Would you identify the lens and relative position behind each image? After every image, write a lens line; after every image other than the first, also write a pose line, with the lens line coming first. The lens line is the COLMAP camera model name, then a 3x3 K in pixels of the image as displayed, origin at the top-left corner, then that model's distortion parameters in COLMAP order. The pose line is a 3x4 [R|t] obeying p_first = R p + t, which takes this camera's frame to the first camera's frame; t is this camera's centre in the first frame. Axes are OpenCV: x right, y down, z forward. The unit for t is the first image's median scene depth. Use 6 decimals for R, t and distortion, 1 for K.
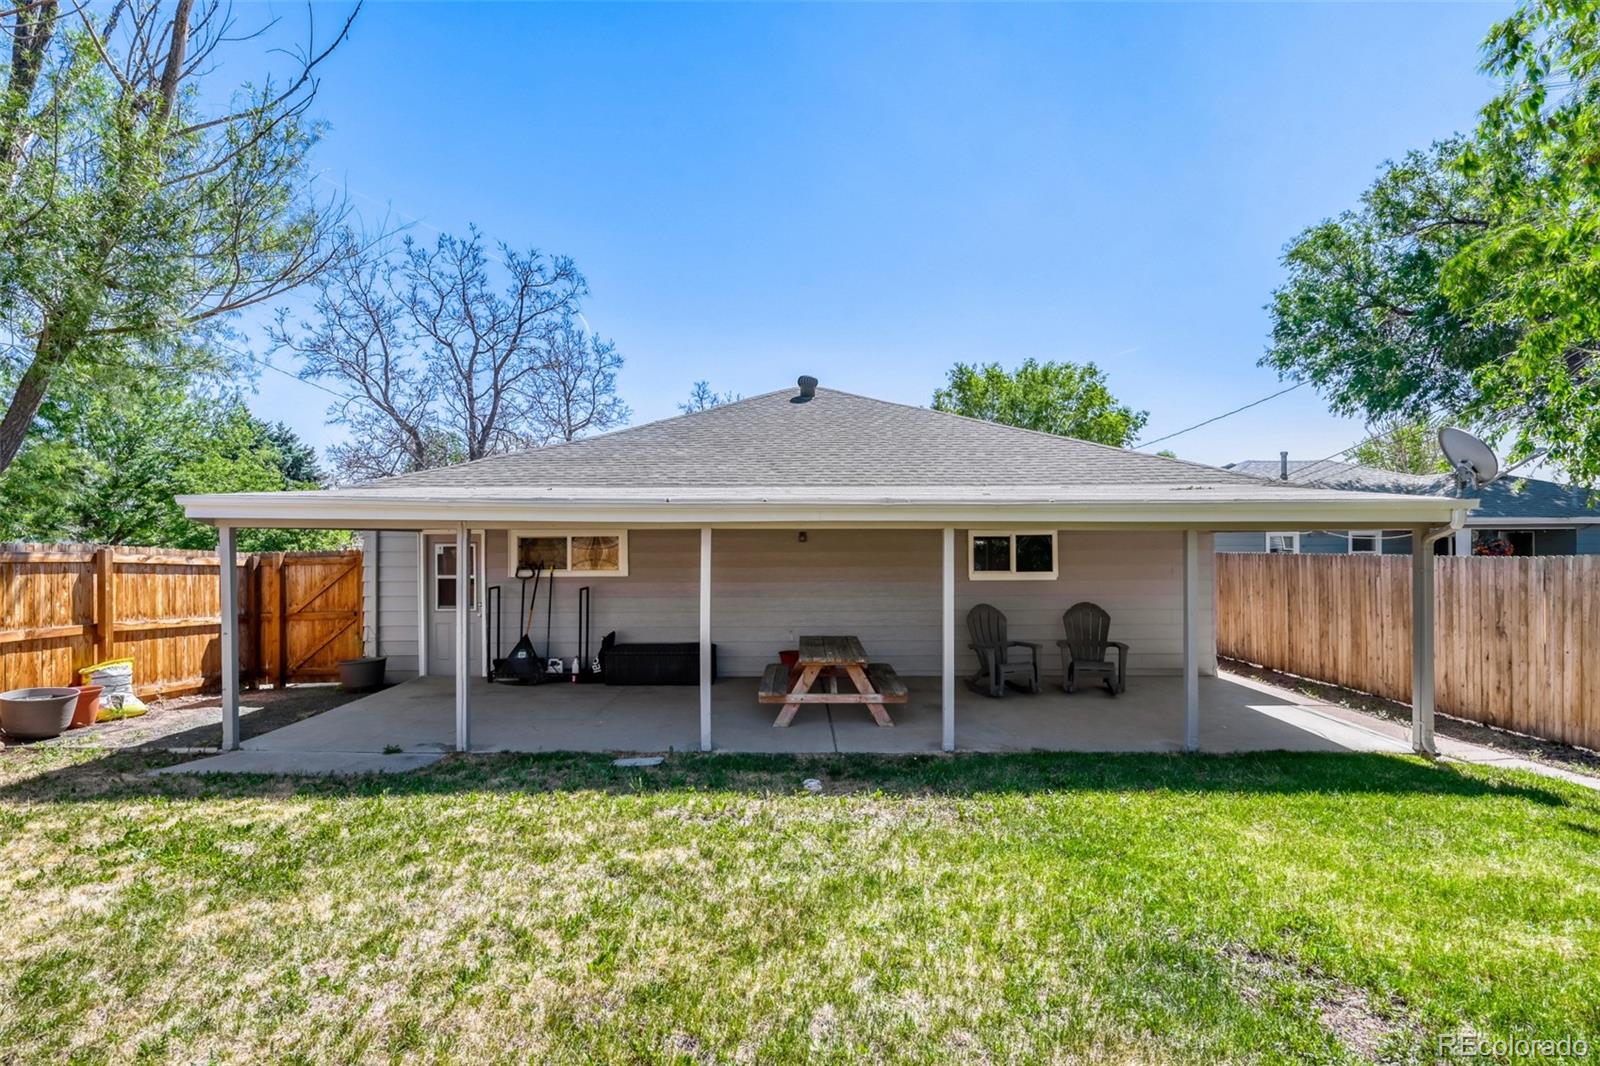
lens RADIAL K [[780.8, 0, 800.0], [0, 780.8, 533.0], [0, 0, 1]] dist [0.000848, 0.000149]
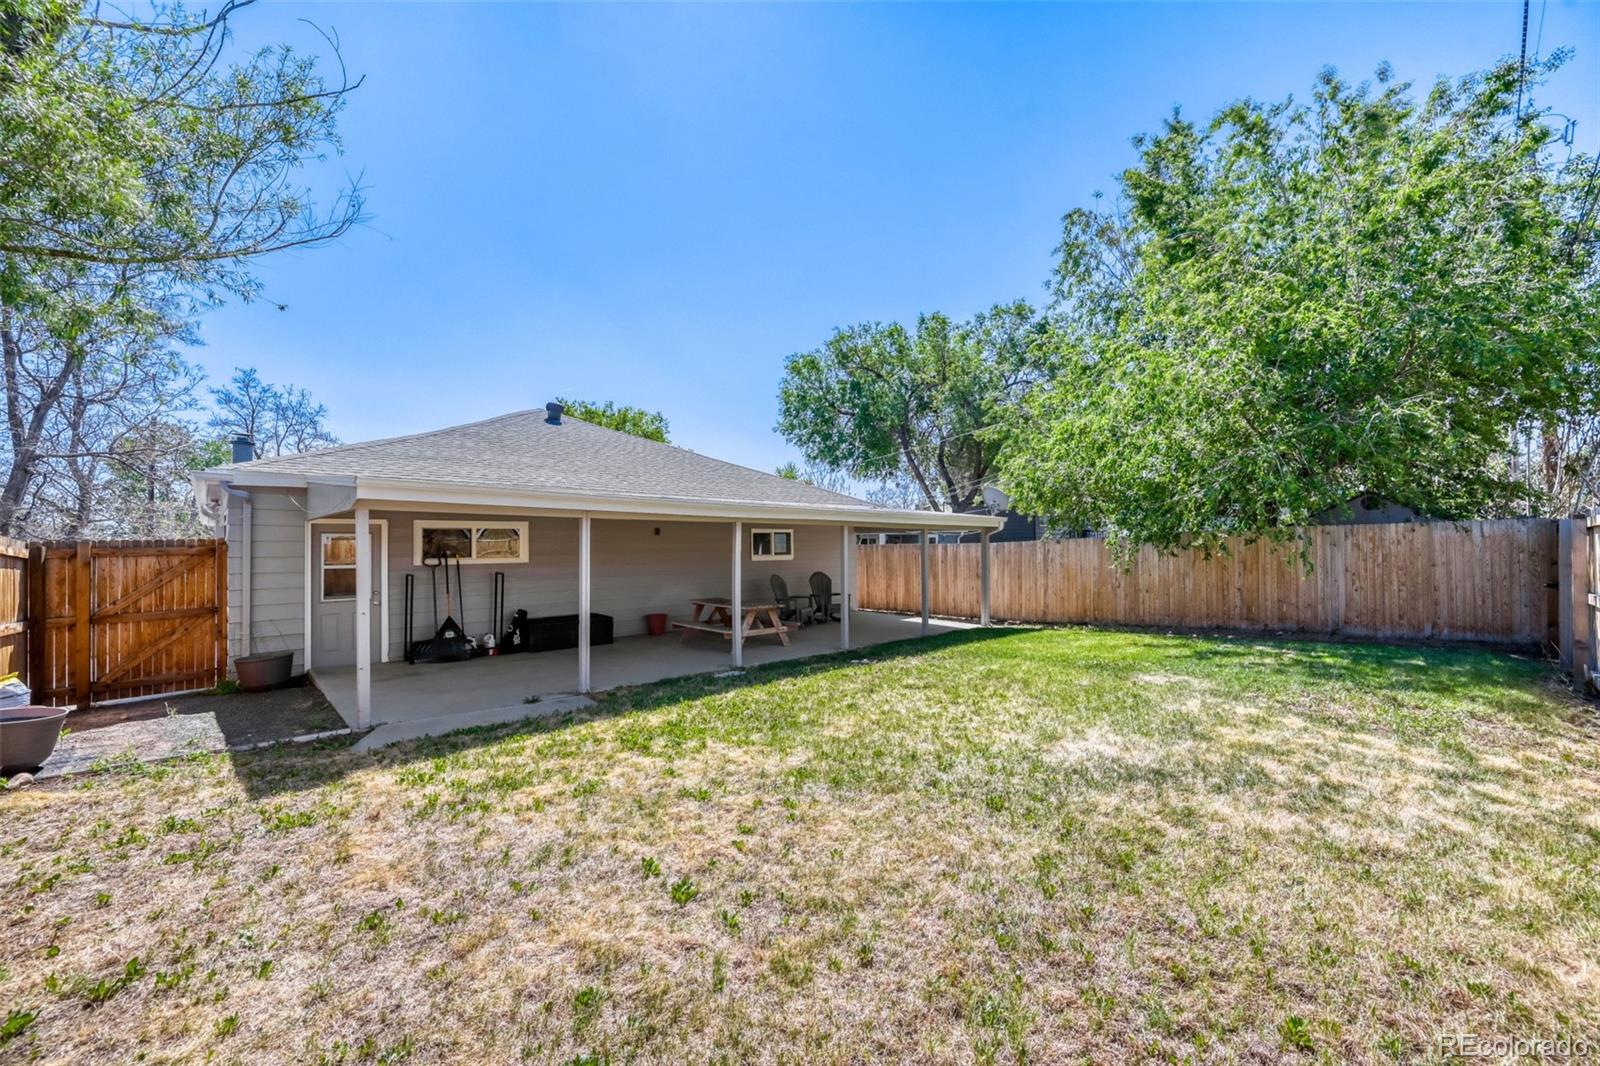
lens RADIAL K [[645.6, 0, 800.0], [0, 645.6, 533.0], [0, 0, 1]] dist [0.001363, 0.000270]
pose [[0.726818, 0.012764, 0.686712, -0.593466], [-0.006447, 0.999910, -0.011761, 0.018948], [-0.686800, 0.004121, 0.726835, -0.004880]]
